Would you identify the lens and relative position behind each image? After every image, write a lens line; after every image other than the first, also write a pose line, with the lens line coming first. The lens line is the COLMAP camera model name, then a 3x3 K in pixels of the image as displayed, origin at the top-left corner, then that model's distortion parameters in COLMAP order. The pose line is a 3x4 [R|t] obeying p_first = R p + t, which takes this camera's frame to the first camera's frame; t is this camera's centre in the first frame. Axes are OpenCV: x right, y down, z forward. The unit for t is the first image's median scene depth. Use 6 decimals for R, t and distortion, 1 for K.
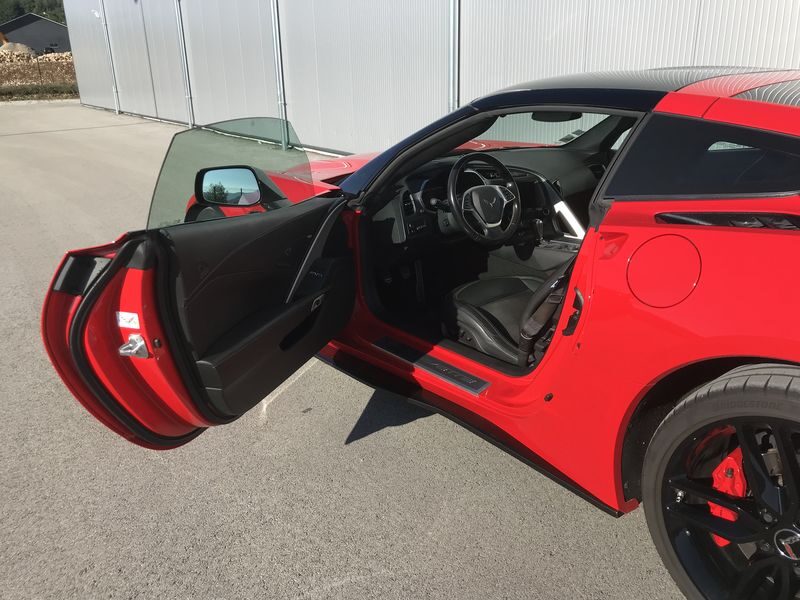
lens RADIAL K [[655.7, 0, 400.0], [0, 655.7, 300.0], [0, 0, 1]] dist [0.059811, -0.093771]
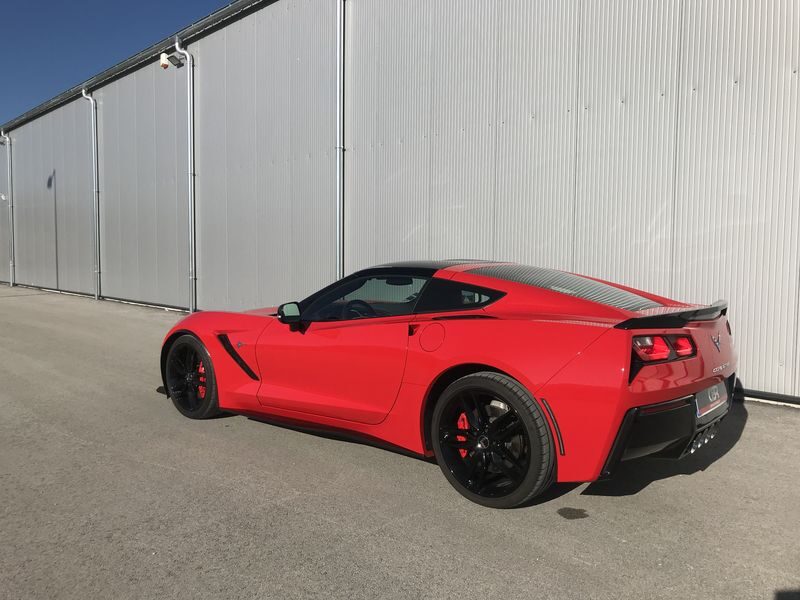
lens RADIAL K [[662.2, 0, 400.0], [0, 662.2, 300.0], [0, 0, 1]] dist [0.013698, 0.010194]
pose [[0.983472, 0.013687, 0.180543, -0.013019], [0.034260, 0.965058, -0.259788, 0.036464], [-0.177790, 0.261680, 0.948638, -0.107472]]
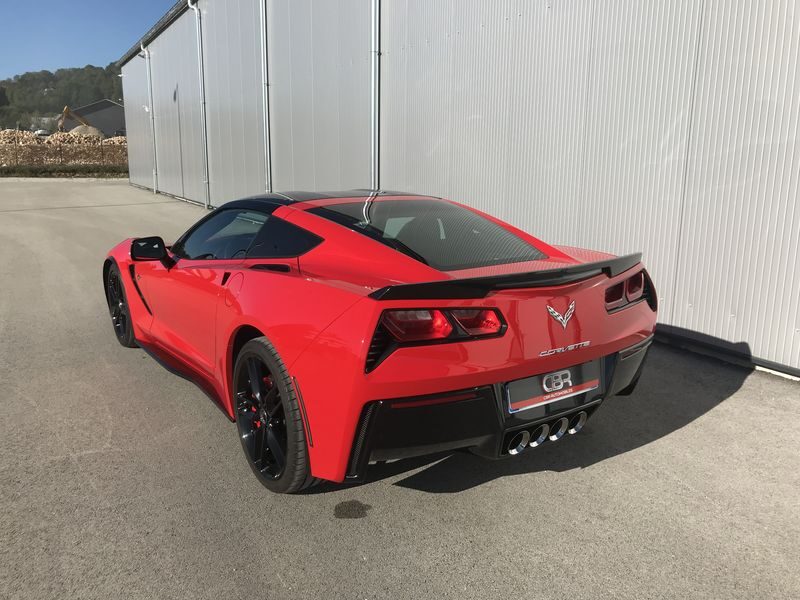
lens RADIAL K [[655.7, 0, 400.0], [0, 655.7, 300.0], [0, 0, 1]] dist [0.059811, -0.093771]
pose [[0.996525, 0.042269, -0.071767, 0.088032], [-0.050646, 0.991574, -0.119231, 0.016764], [0.066122, 0.122451, 0.990269, -0.082508]]
